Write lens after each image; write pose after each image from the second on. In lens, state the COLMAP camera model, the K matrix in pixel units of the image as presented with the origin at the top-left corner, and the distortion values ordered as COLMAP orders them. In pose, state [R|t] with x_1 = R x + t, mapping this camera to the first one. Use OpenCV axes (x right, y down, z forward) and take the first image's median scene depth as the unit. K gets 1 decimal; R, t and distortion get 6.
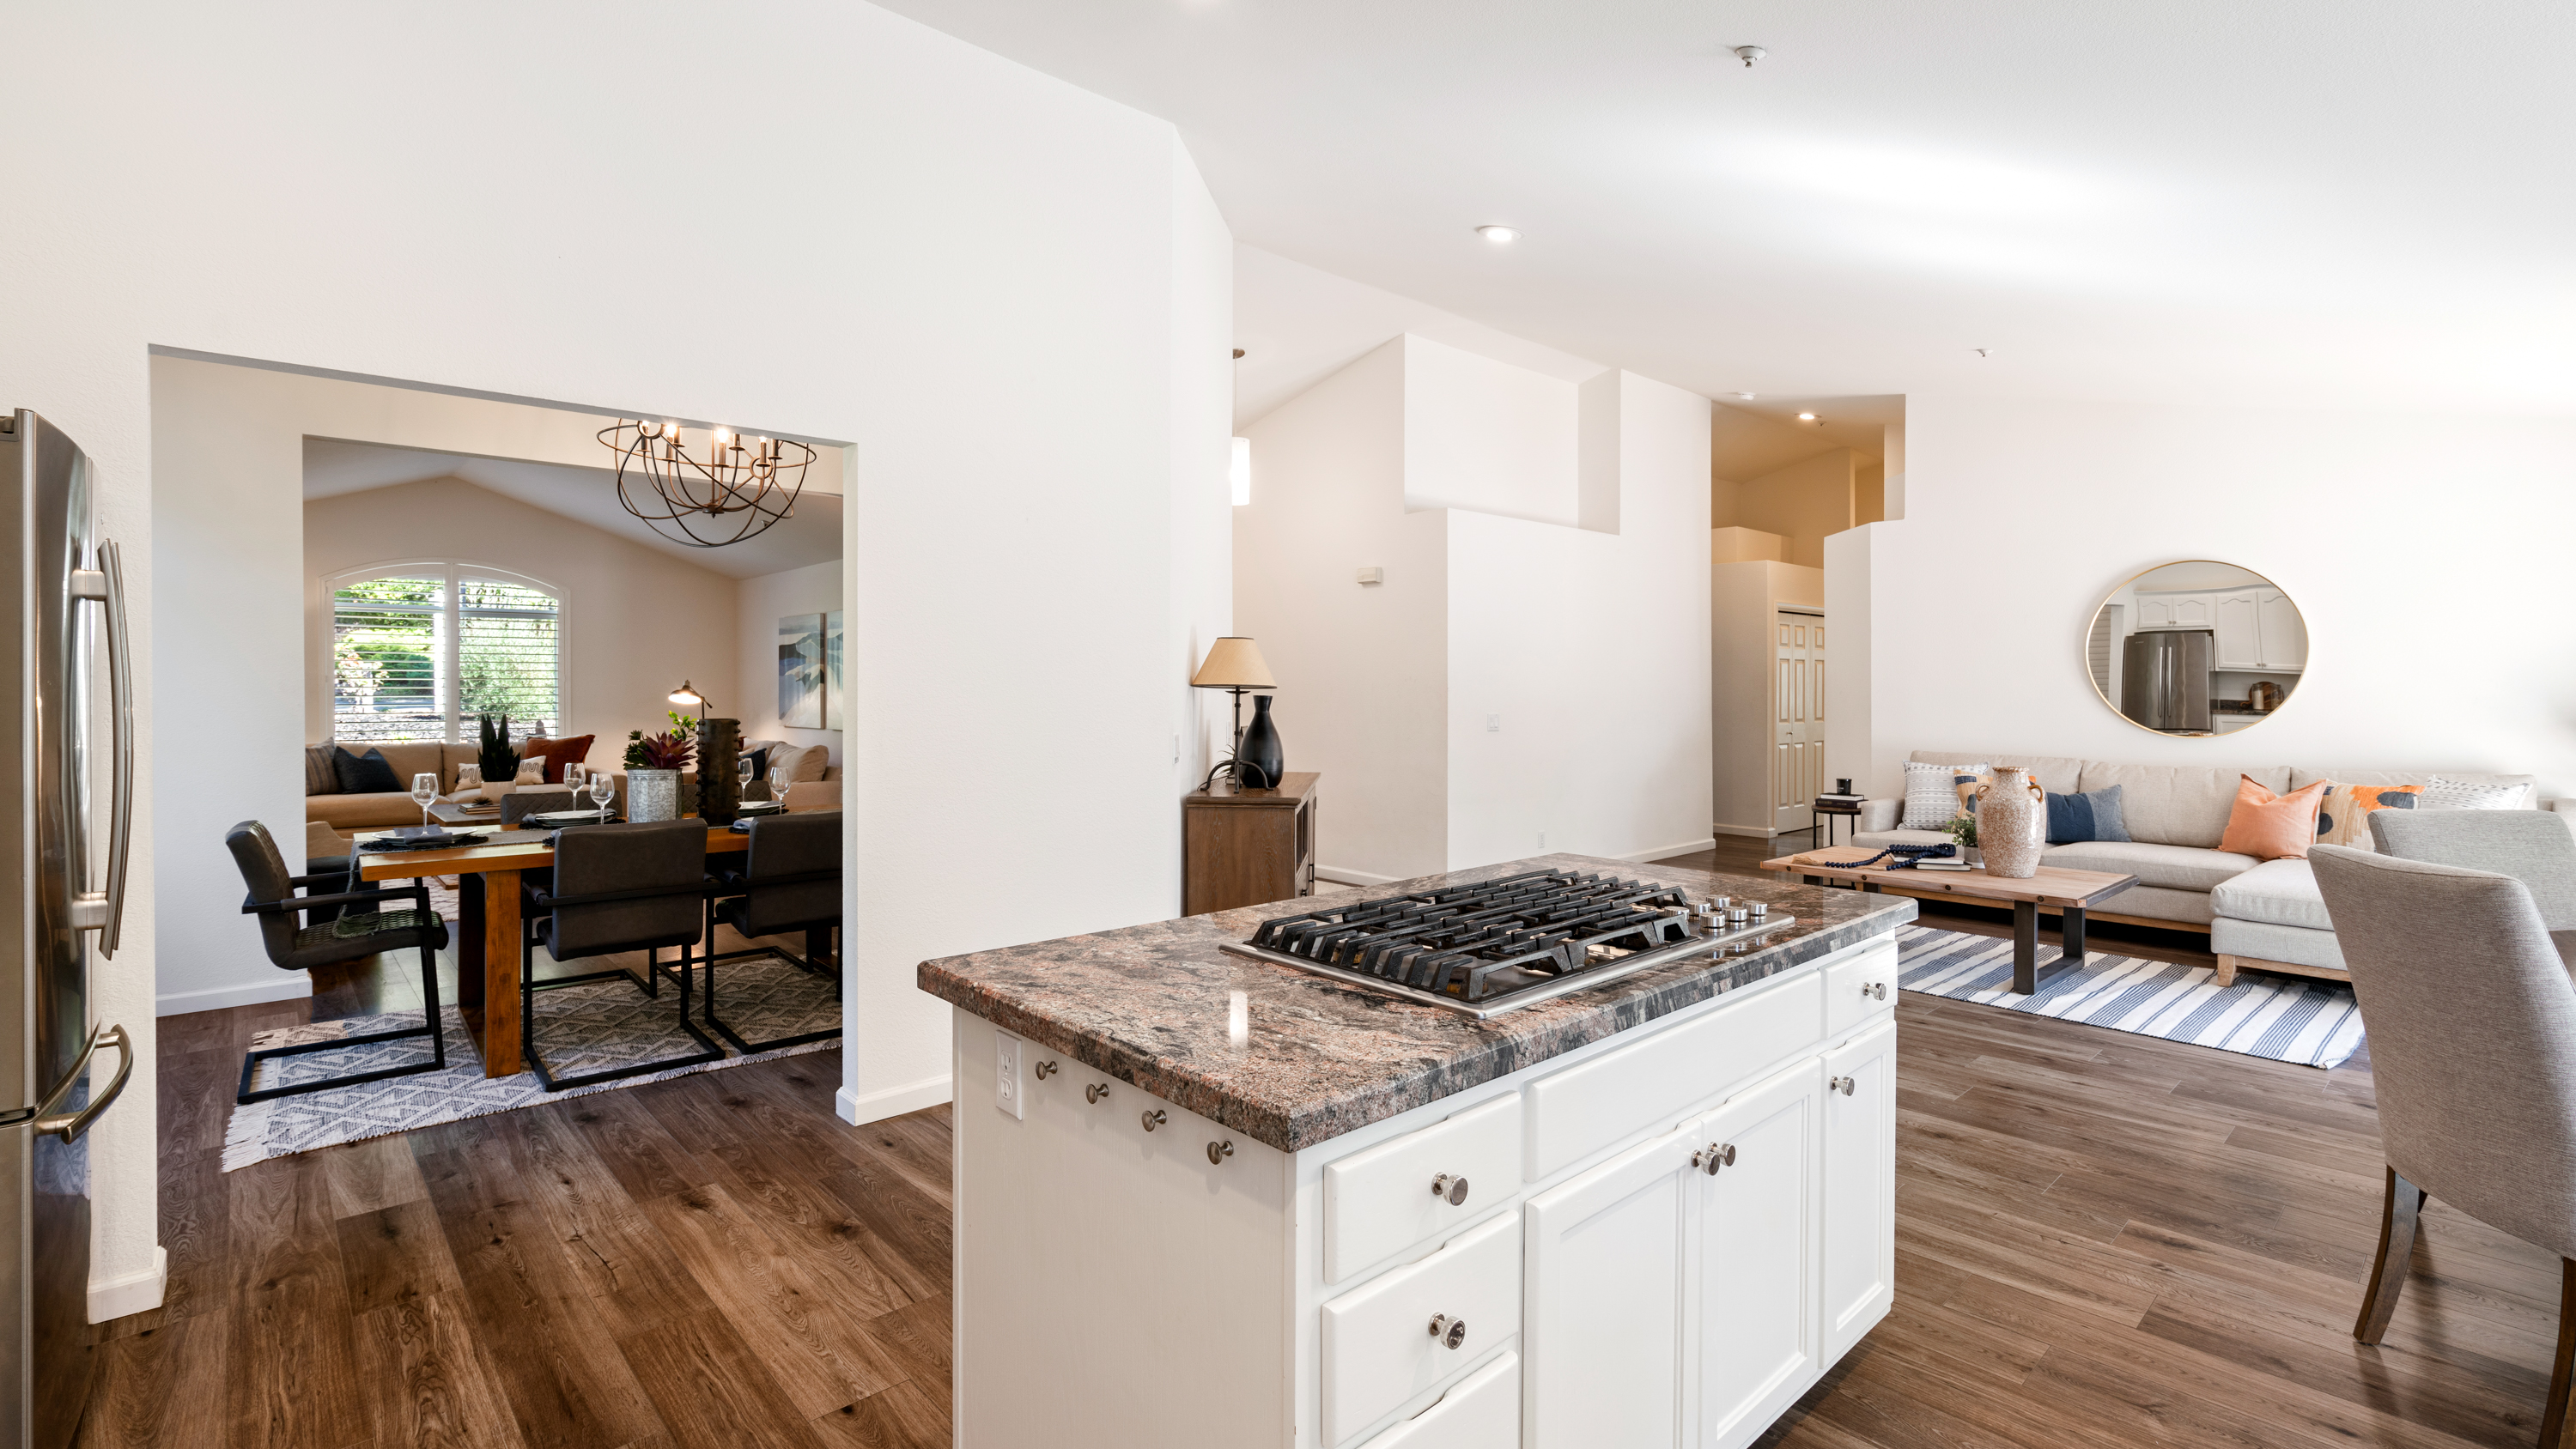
lens RADIAL K [[1156.0, 0, 1284.8], [0, 1156.0, 684.7], [0, 0, 1]] dist [-0.002763, 0.000487]
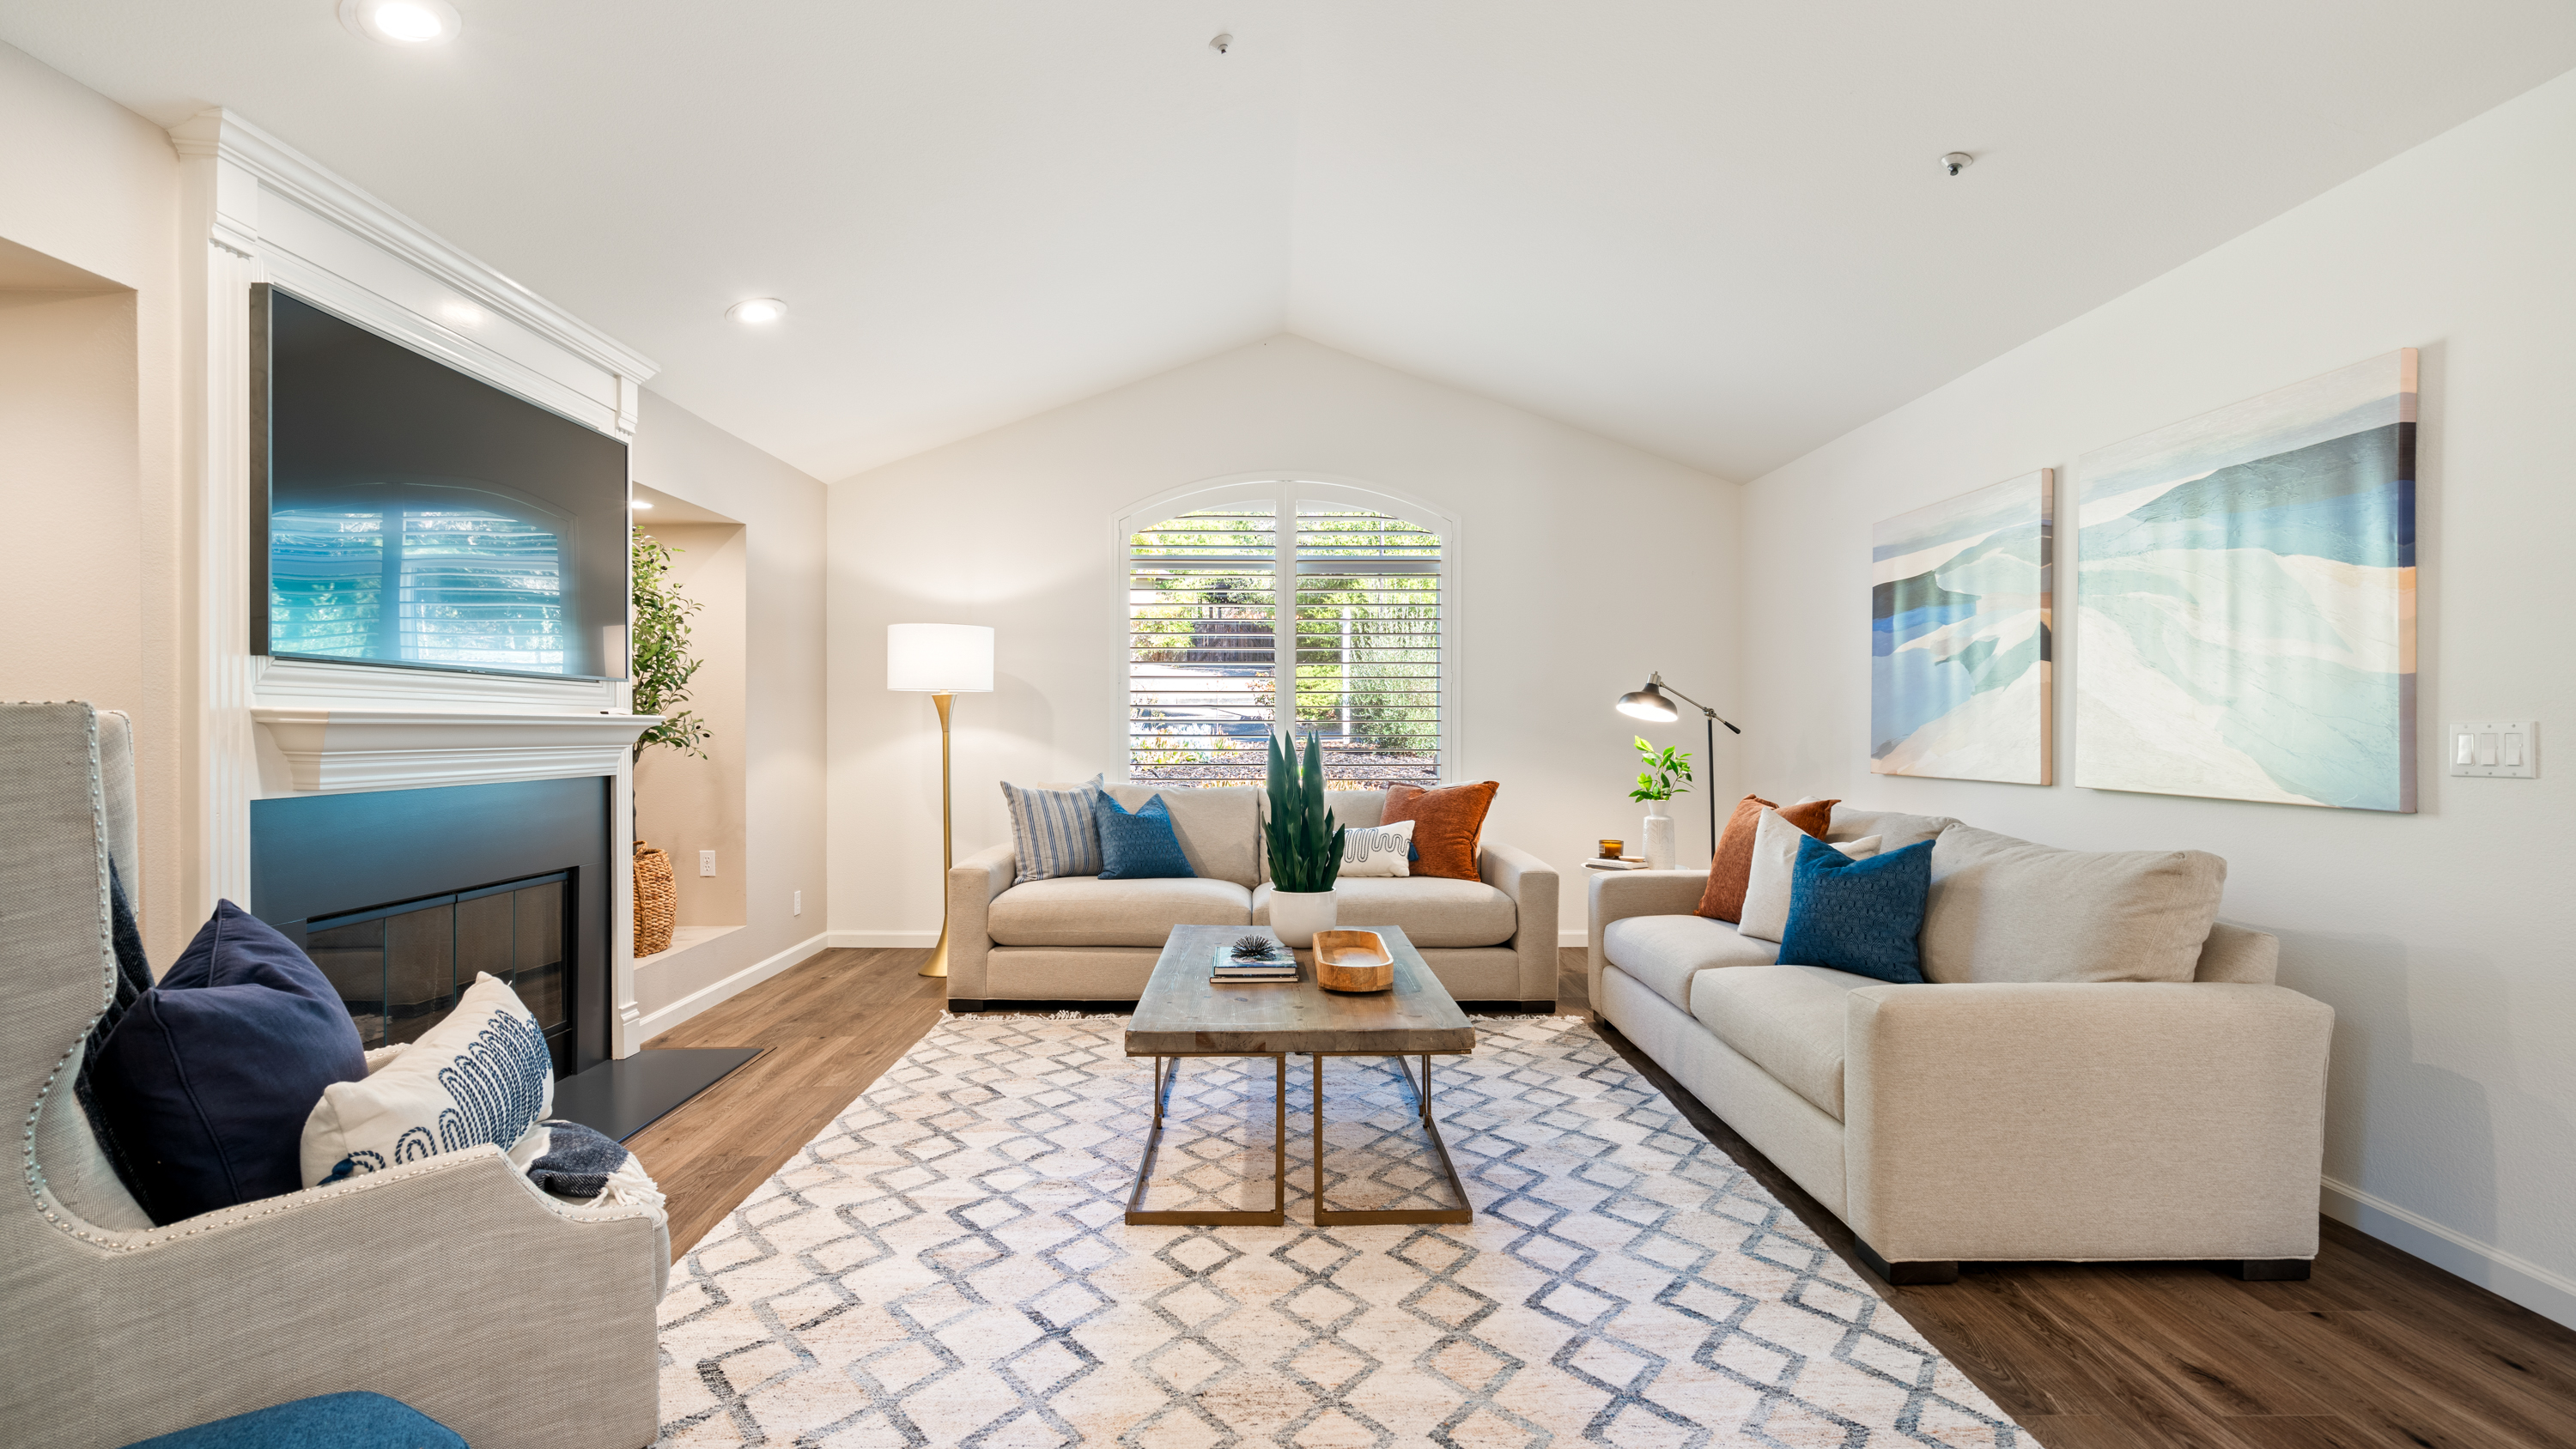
lens RADIAL K [[1155.9, 0, 1288.0], [0, 1155.9, 724.5], [0, 0, 1]] dist [-0.005575, 0.000814]
pose [[0.754887, 0.000836, -0.655855, -0.334921], [-0.001650, 0.999998, -0.000624, 0.018858], [0.655853, 0.001553, 0.754887, 0.557874]]
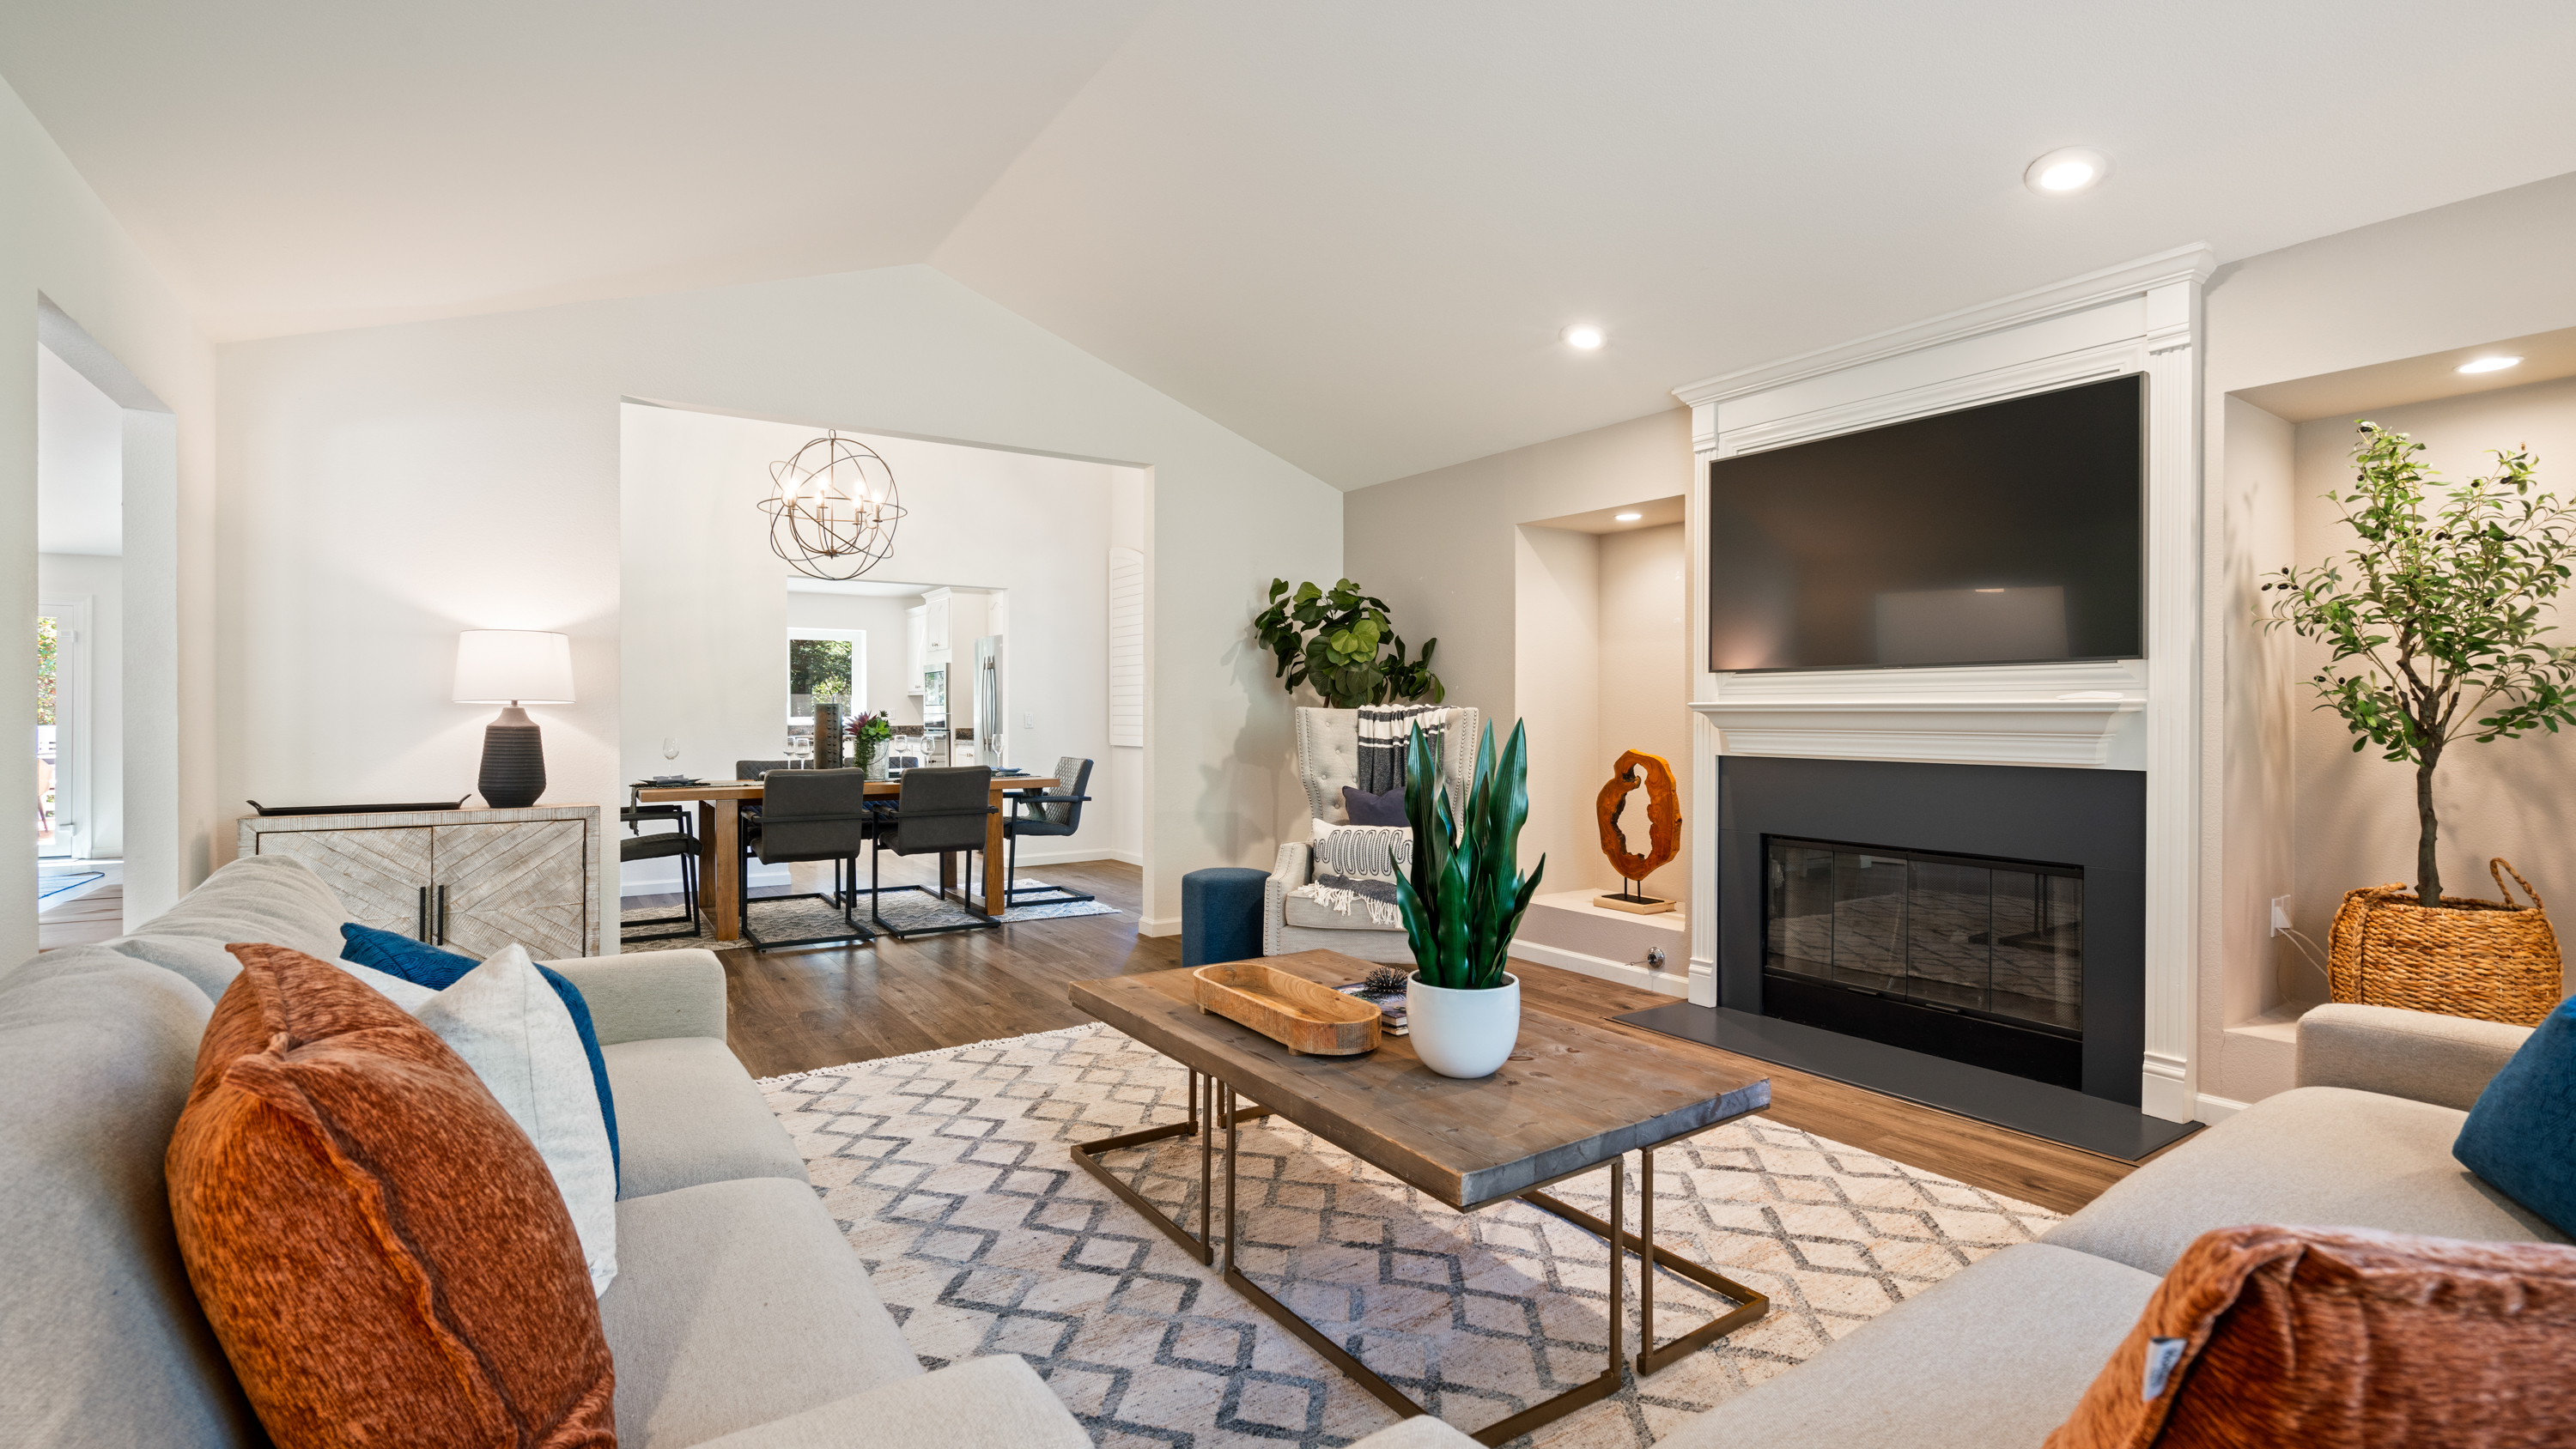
lens RADIAL K [[1155.9, 0, 1288.0], [0, 1155.9, 724.5], [0, 0, 1]] dist [-0.005575, 0.000814]
pose [[-0.990242, -0.000045, 0.139359, -0.562833], [0.000849, 0.999979, 0.006355, 0.020446], [-0.139356, 0.006411, -0.990222, 1.048288]]
